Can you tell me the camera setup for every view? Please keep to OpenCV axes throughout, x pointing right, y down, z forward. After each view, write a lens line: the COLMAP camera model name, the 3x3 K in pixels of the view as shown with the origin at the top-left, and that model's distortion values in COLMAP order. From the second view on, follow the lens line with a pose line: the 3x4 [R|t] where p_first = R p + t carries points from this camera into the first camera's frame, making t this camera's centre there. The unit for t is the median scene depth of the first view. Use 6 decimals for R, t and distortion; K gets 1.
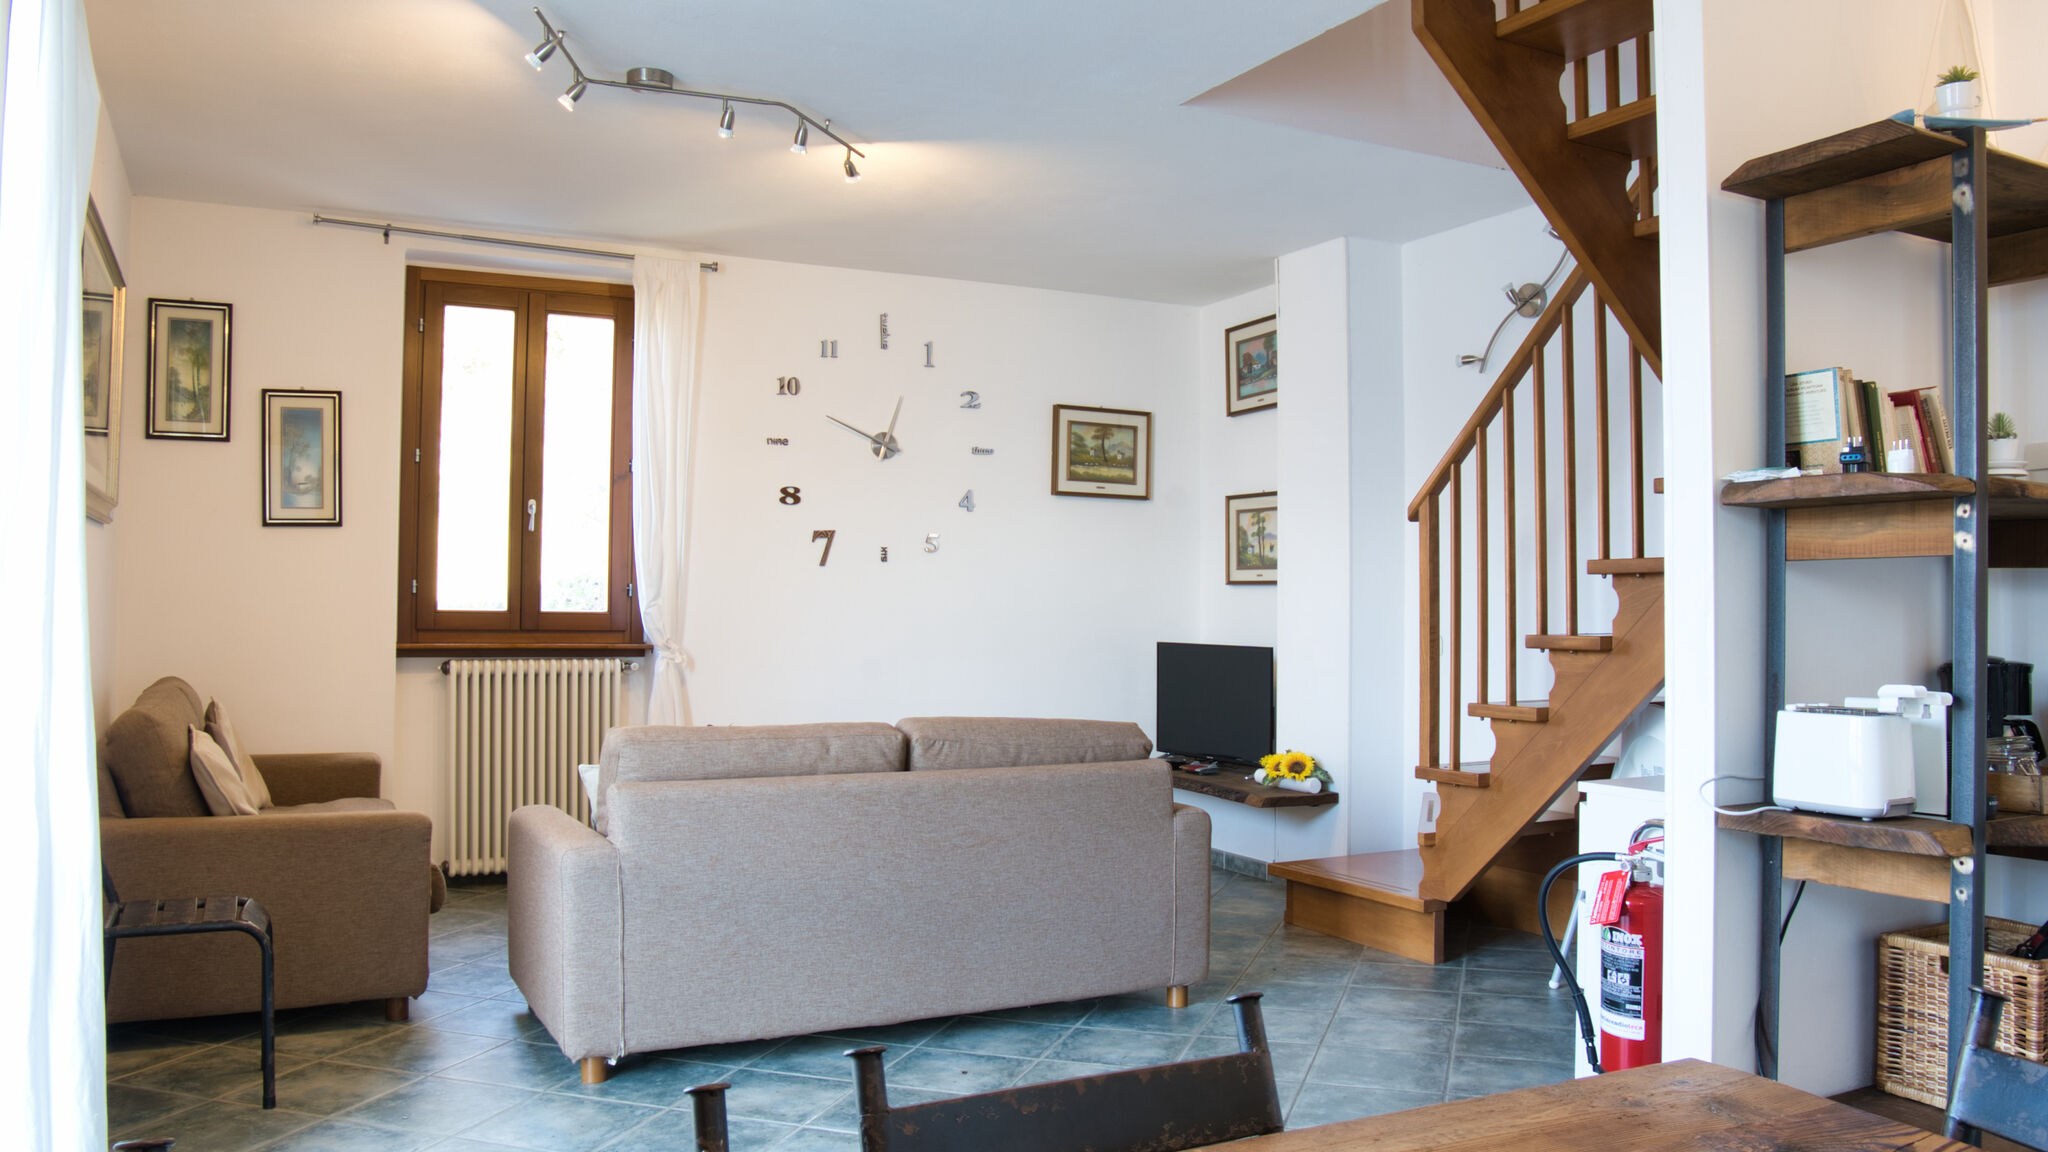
lens RADIAL K [[1541.5, 0, 1030.7], [0, 1541.5, 572.0], [0, 0, 1]] dist [-0.145905, 0.127071]
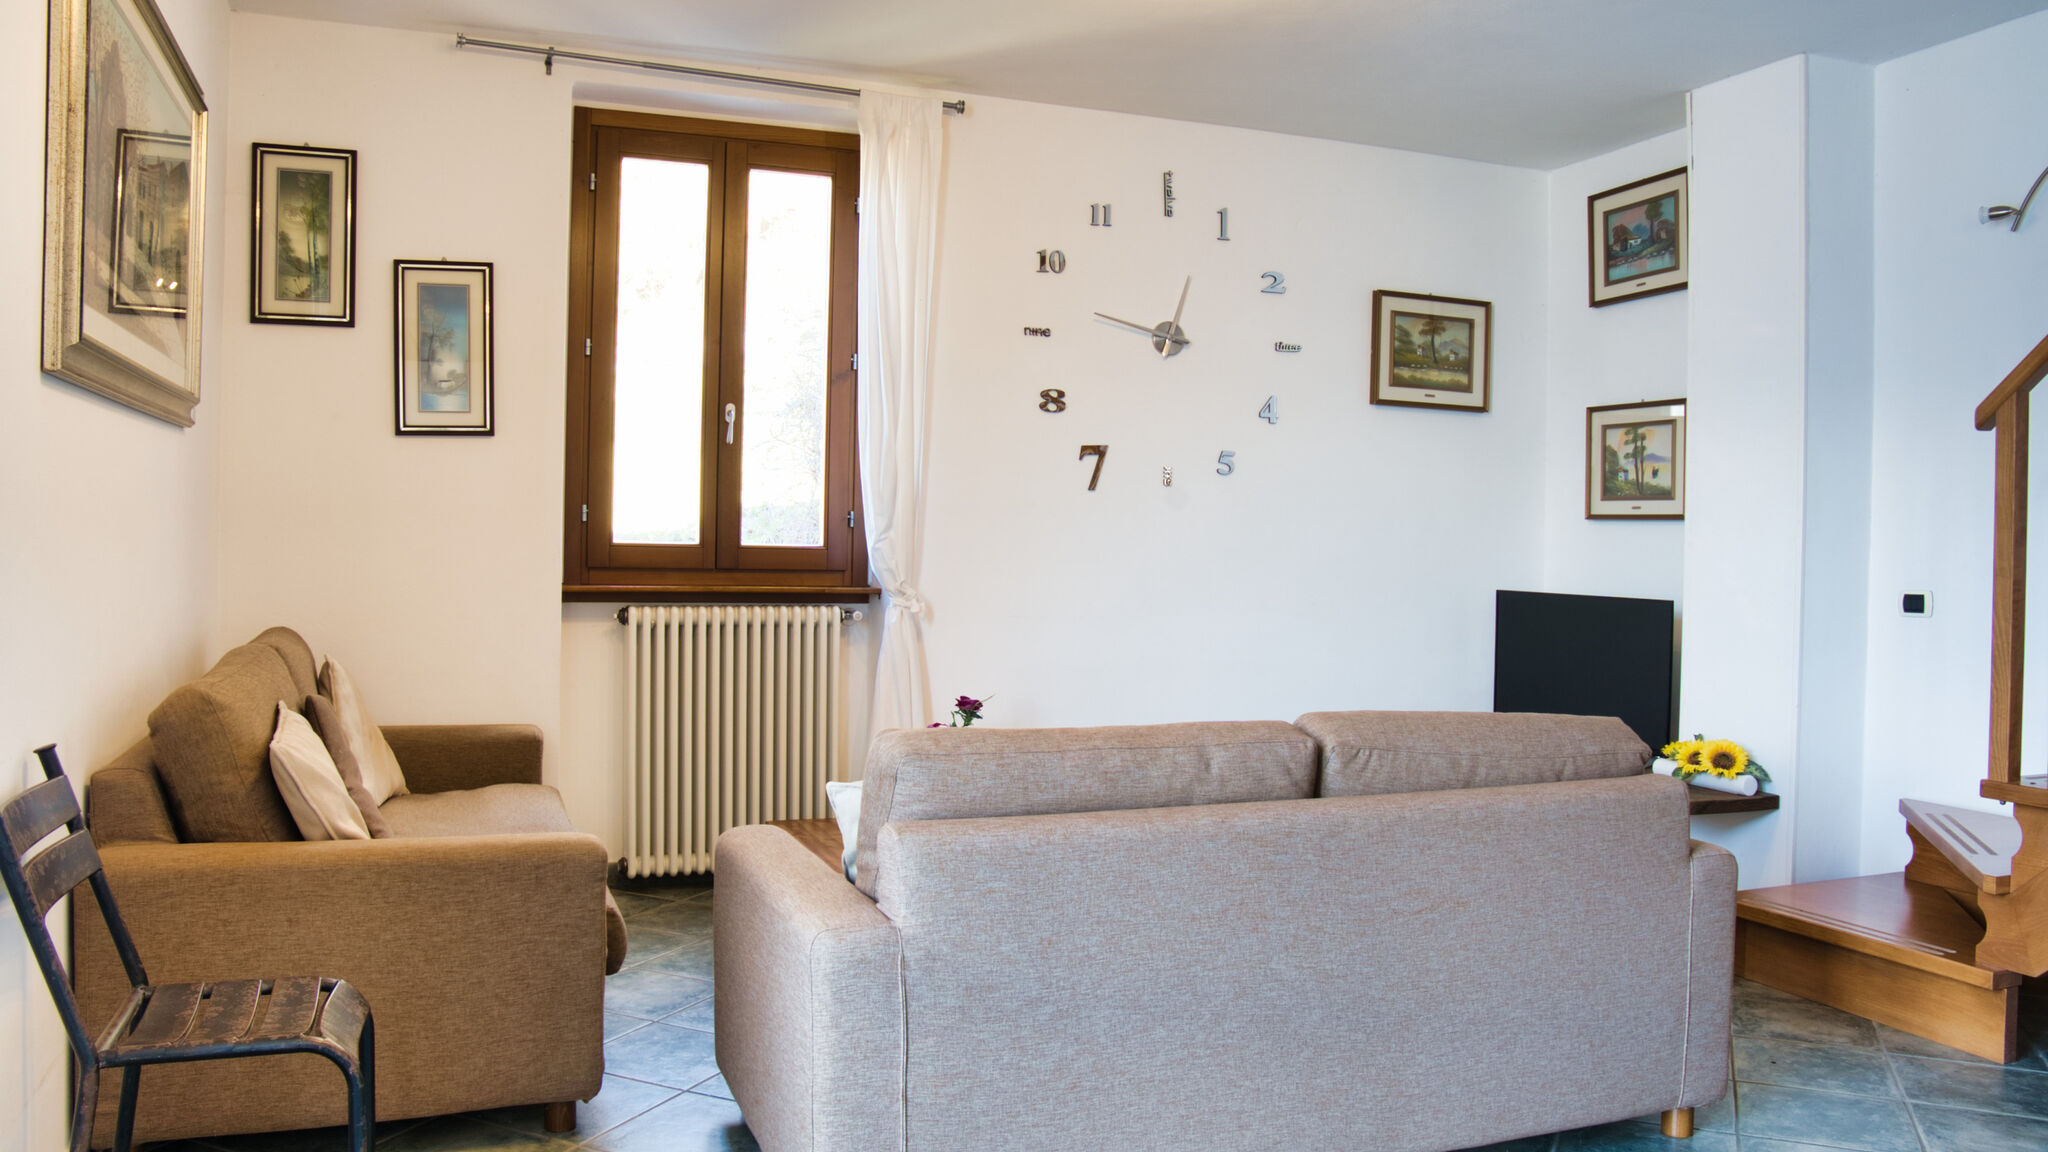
lens RADIAL K [[1541.5, 0, 1030.7], [0, 1541.5, 572.0], [0, 0, 1]] dist [-0.145905, 0.127071]
pose [[0.994376, 0.011304, -0.105301, -0.089329], [-0.006778, 0.999042, 0.043240, 0.004269], [0.105689, -0.042283, 0.993500, 0.225070]]
